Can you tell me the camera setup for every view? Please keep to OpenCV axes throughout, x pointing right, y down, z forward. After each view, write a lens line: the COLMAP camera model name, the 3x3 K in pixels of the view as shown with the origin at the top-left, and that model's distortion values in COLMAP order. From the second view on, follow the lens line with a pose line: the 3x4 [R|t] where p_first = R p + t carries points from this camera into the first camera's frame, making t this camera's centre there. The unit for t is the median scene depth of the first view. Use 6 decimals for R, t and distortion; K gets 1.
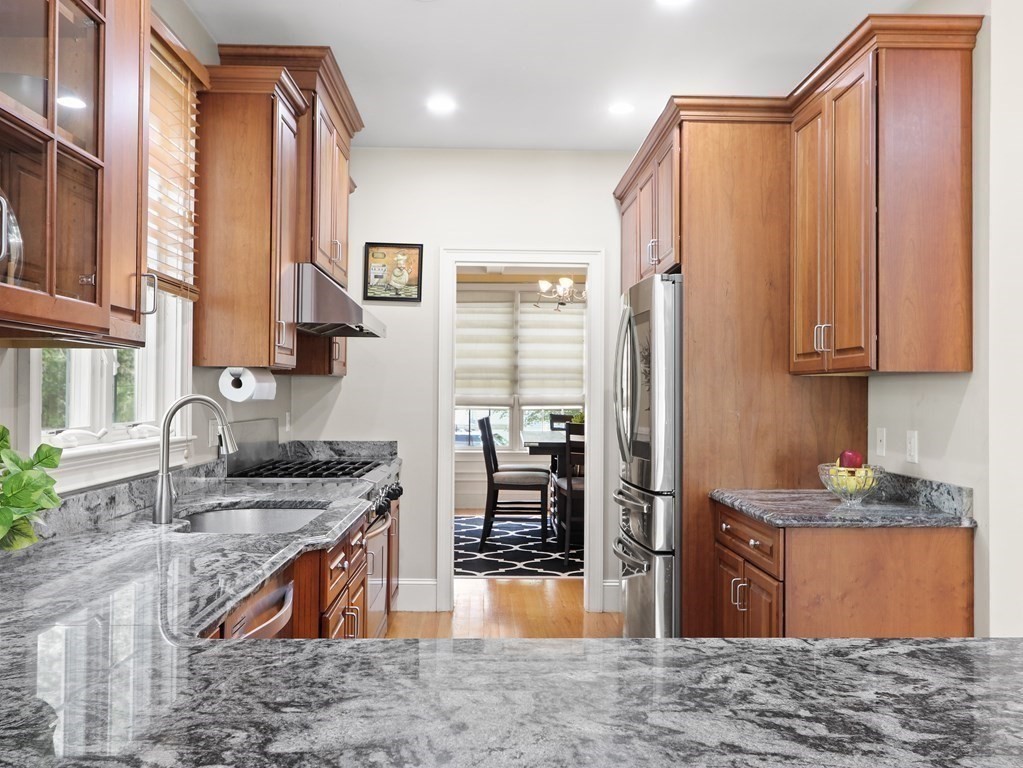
lens RADIAL K [[859.7, 0, 508.3], [0, 859.7, 385.6], [0, 0, 1]] dist [-0.005874, 0.005189]
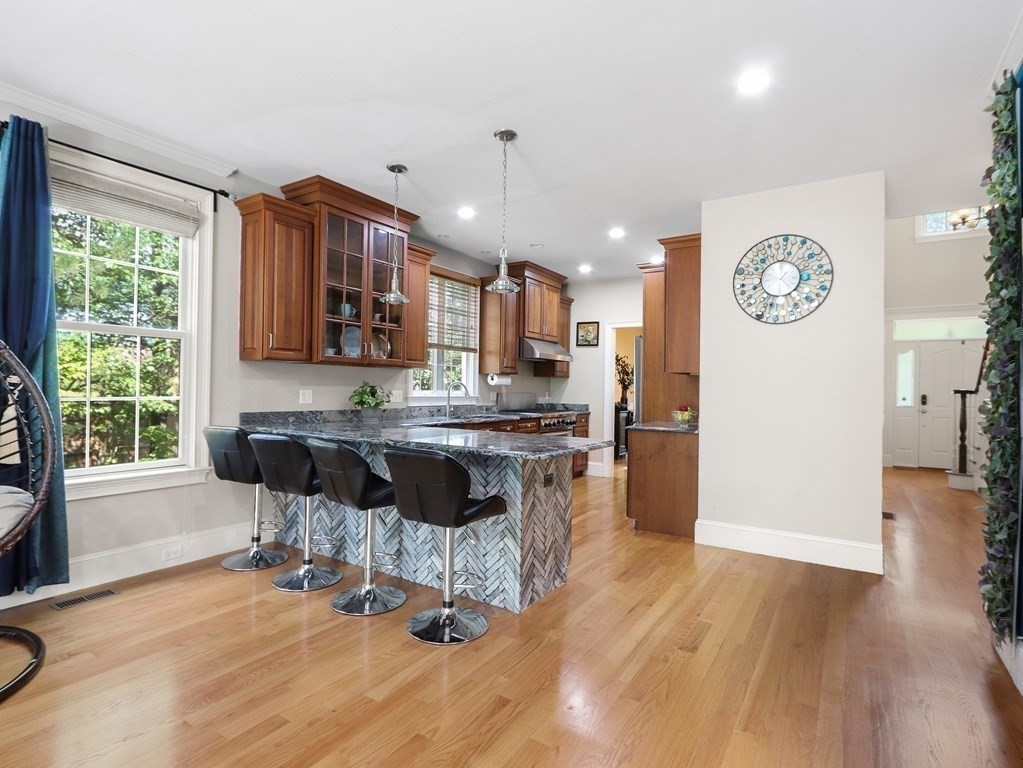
lens RADIAL K [[522.9, 0, 513.9], [0, 522.9, 383.1], [0, 0, 1]] dist [-0.000594, -0.000158]
pose [[0.827695, 0.001010, -0.561177, 0.792115], [-0.004405, 0.999979, -0.004698, 0.019740], [0.561160, 0.006361, 0.827683, -0.497108]]
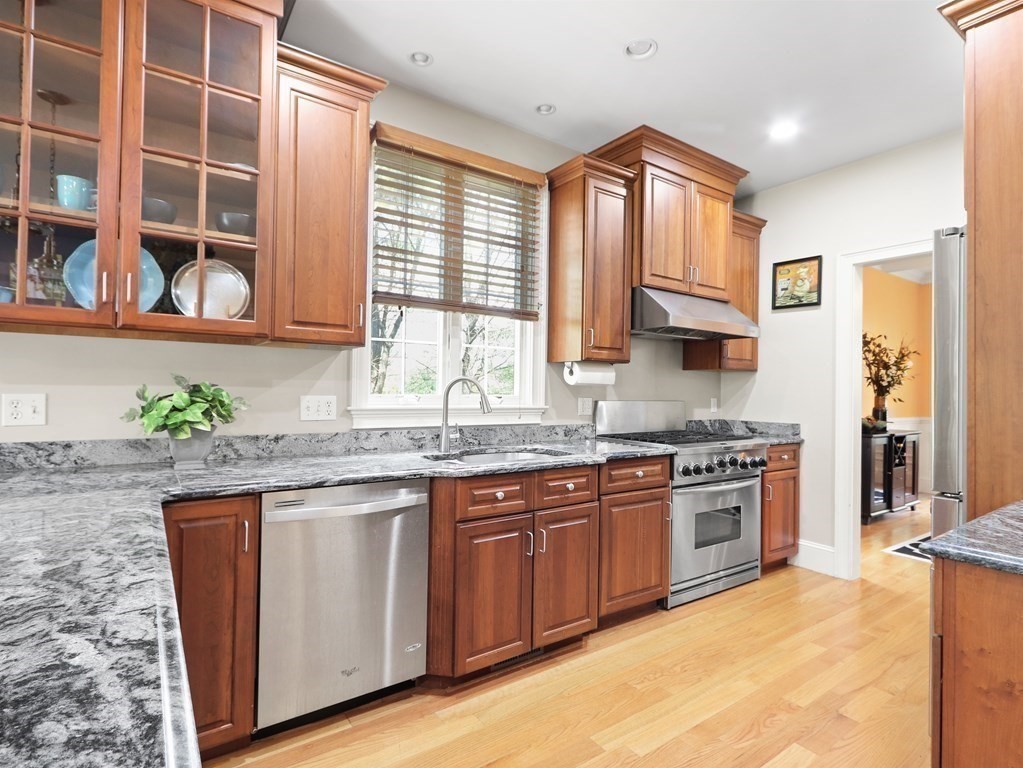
lens RADIAL K [[522.9, 0, 511.4], [0, 522.9, 386.9], [0, 0, 1]] dist [-0.000594, -0.000158]
pose [[0.548737, -0.004475, -0.835983, 0.398062], [-0.002051, 0.999975, -0.006699, 0.028648], [0.835993, 0.005391, 0.548714, 0.405801]]
